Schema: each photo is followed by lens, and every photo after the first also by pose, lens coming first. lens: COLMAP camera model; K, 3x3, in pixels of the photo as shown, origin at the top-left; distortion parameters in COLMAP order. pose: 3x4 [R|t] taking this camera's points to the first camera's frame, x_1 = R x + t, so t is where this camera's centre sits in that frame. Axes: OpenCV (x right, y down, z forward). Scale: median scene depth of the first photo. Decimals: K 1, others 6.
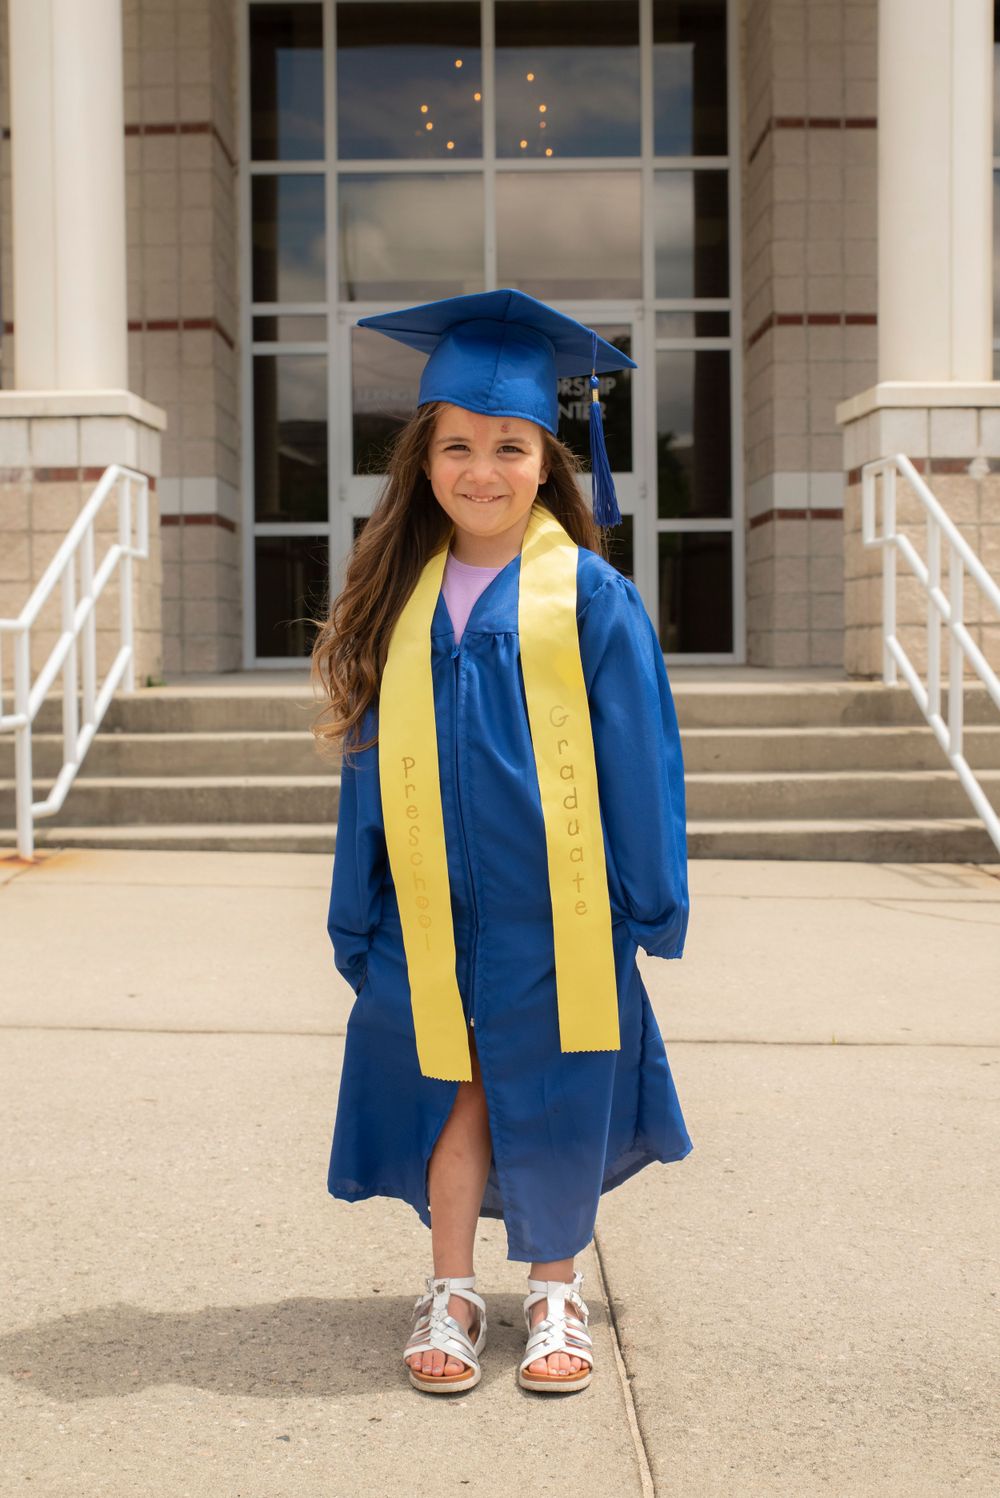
lens RADIAL K [[1893.7, 0, 498.0], [0, 1893.7, 673.1], [0, 0, 1]] dist [-0.000350, -0.004468]
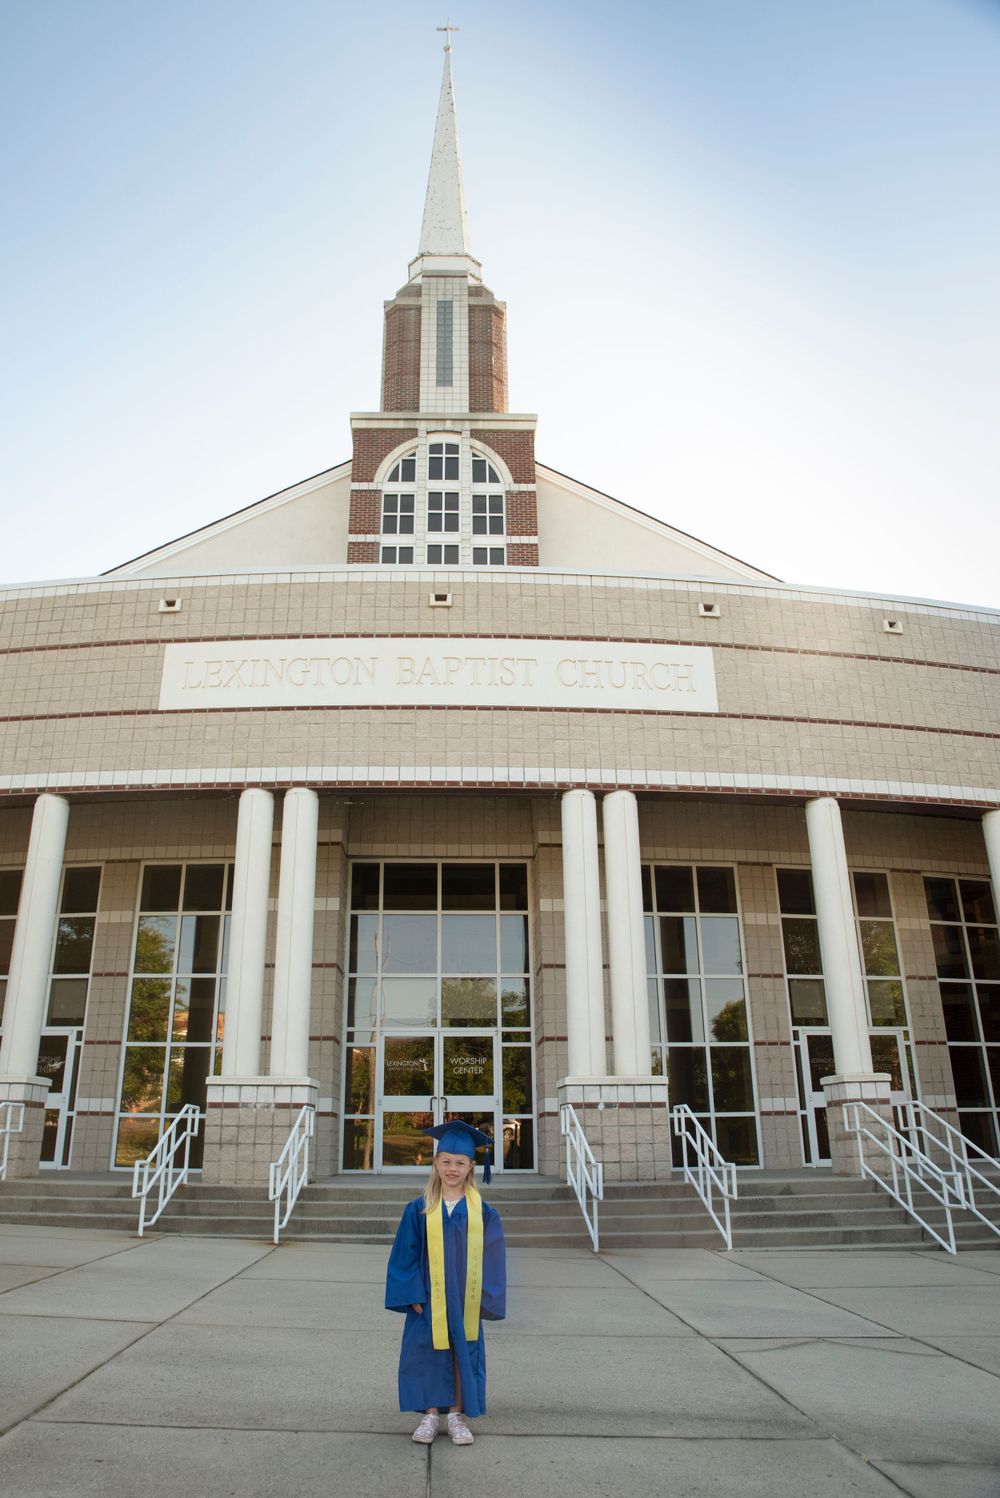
lens RADIAL K [[1039.8, 0, 474.9], [0, 1039.8, 752.4], [0, 0, 1]] dist [-0.130927, 0.095121]
pose [[0.999897, 0.008527, 0.011555, 0.036353], [-0.003570, 0.926977, -0.375100, -0.021108], [-0.013910, 0.375020, 0.926912, -0.639005]]
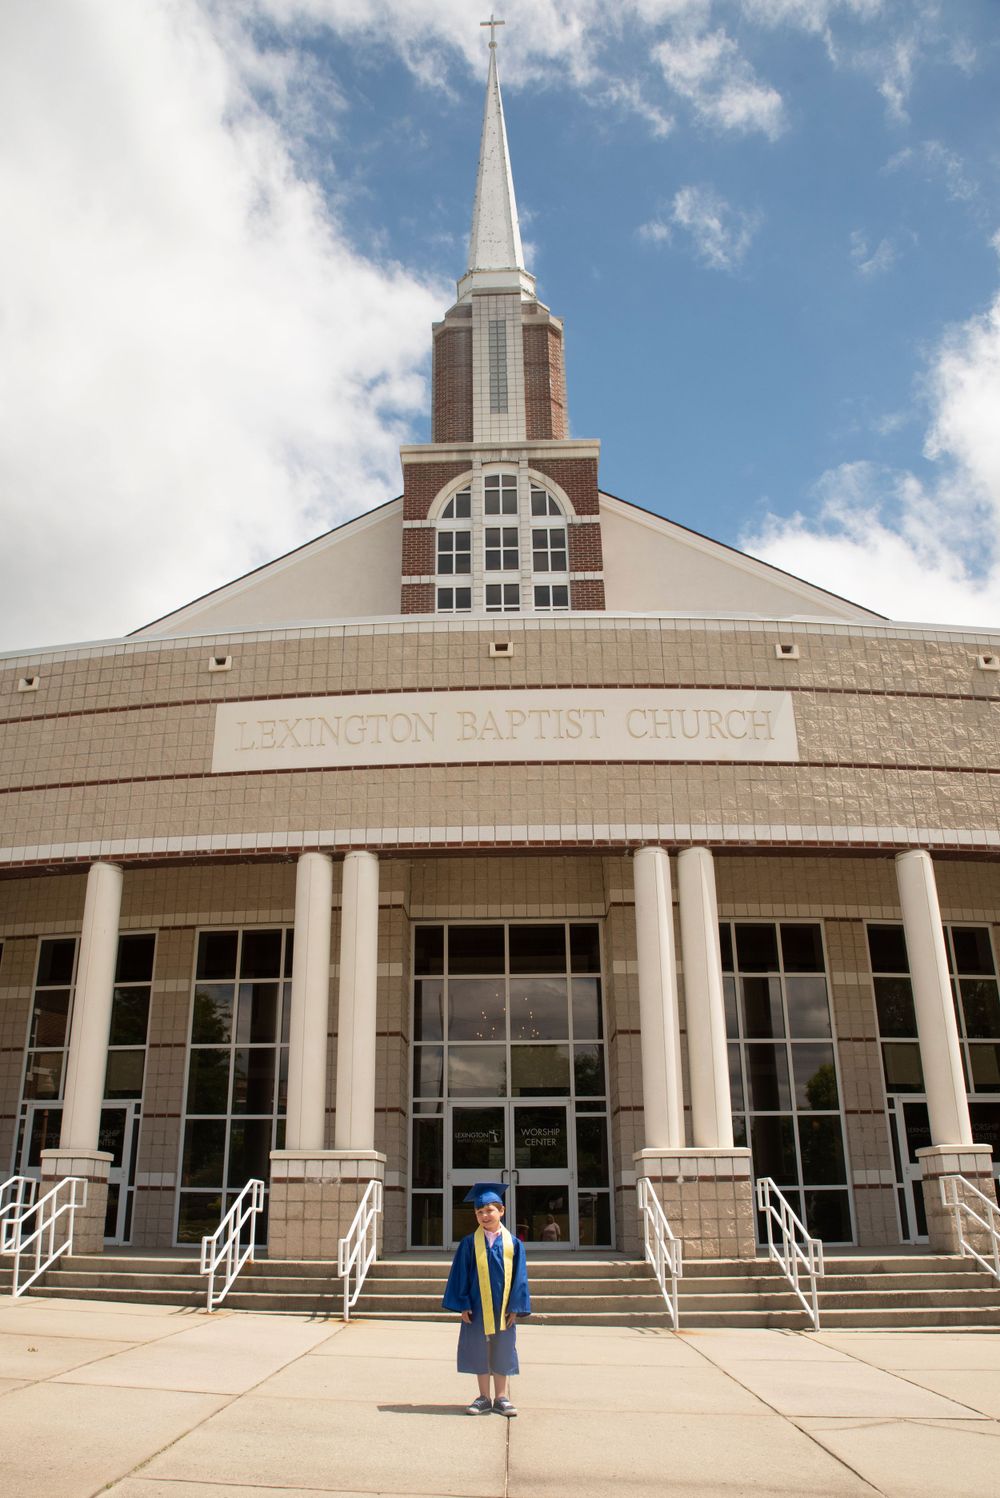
lens RADIAL K [[1128.8, 0, 460.2], [0, 1128.8, 809.2], [0, 0, 1]] dist [-0.128778, 0.095041]
pose [[0.998015, -0.013649, -0.061480, 0.038574], [-0.009587, 0.931929, -0.362515, -0.021237], [0.062243, 0.362384, 0.929948, -0.708328]]
